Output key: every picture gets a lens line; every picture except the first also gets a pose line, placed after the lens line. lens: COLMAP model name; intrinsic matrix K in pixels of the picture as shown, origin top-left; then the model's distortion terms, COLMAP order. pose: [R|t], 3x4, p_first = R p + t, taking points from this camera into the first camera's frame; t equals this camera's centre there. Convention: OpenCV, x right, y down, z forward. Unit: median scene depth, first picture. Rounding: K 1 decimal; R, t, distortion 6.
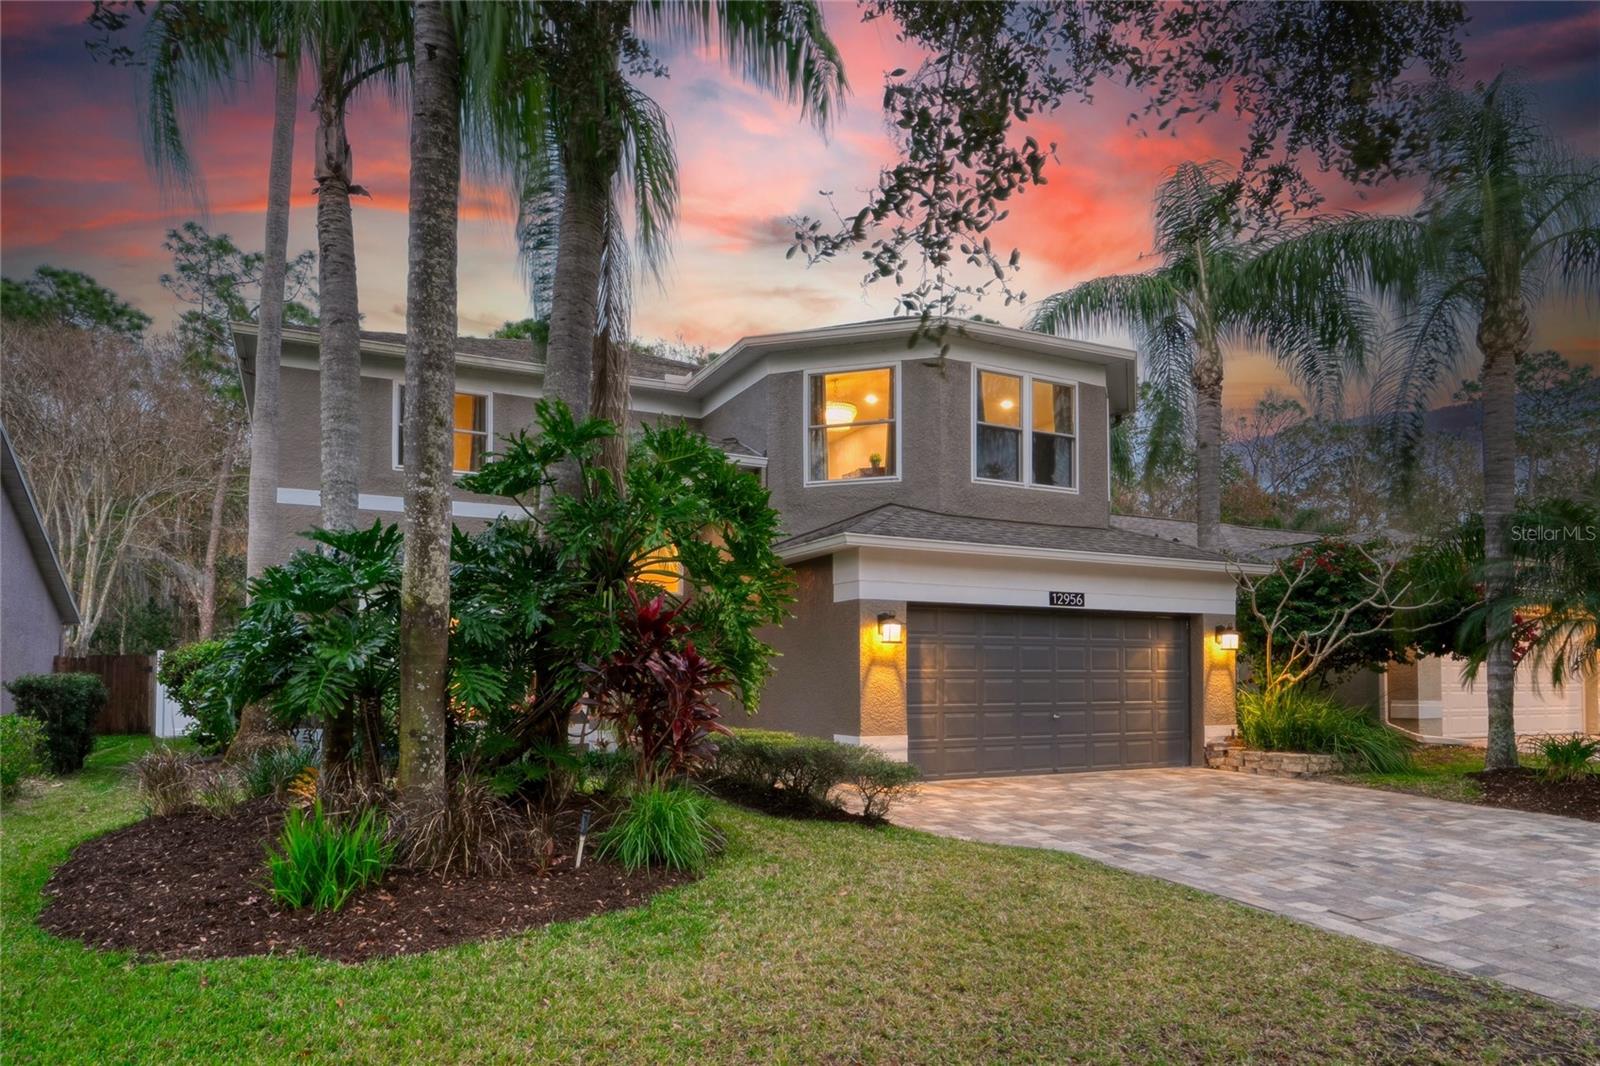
lens RADIAL K [[977.0, 0, 800.1], [0, 977.0, 599.8], [0, 0, 1]] dist [0.000407, -0.000361]
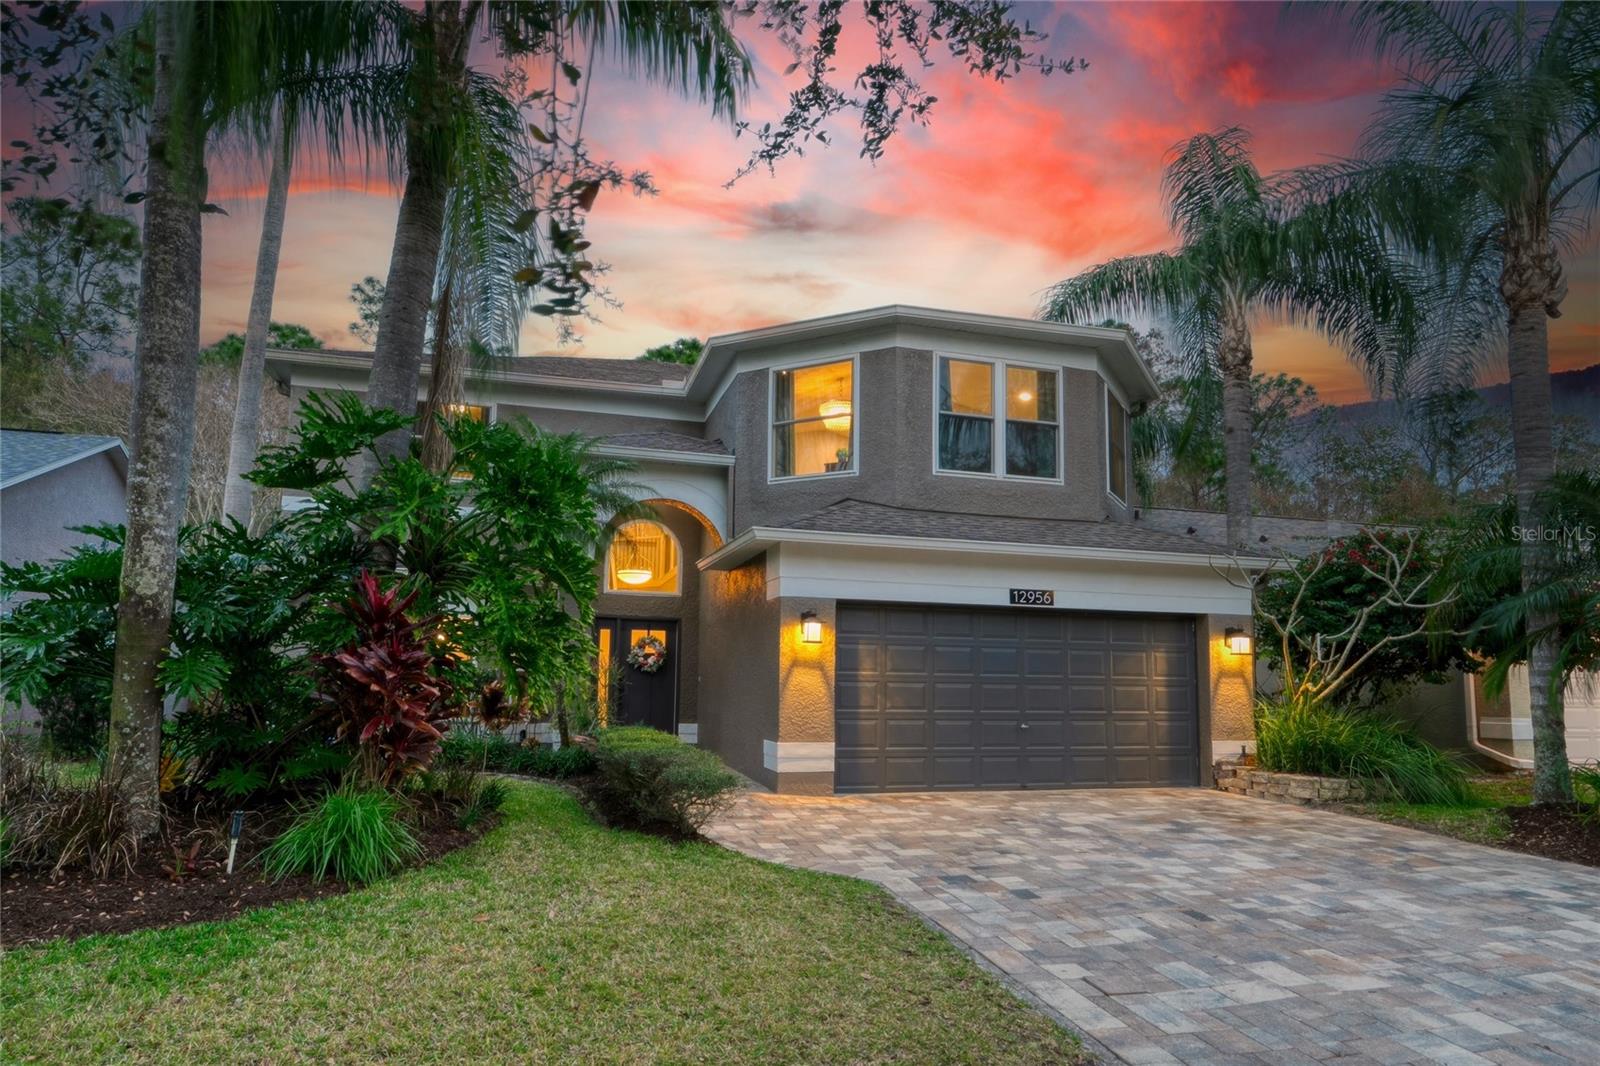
lens RADIAL K [[939.4, 0, 800.0], [0, 939.4, 533.0], [0, 0, 1]] dist [-0.000723, -0.000110]
pose [[0.982541, -0.014708, -0.185466, 0.221673], [0.000050, 0.996891, -0.078789, 0.008689], [0.186048, 0.077404, 0.979487, 0.087663]]
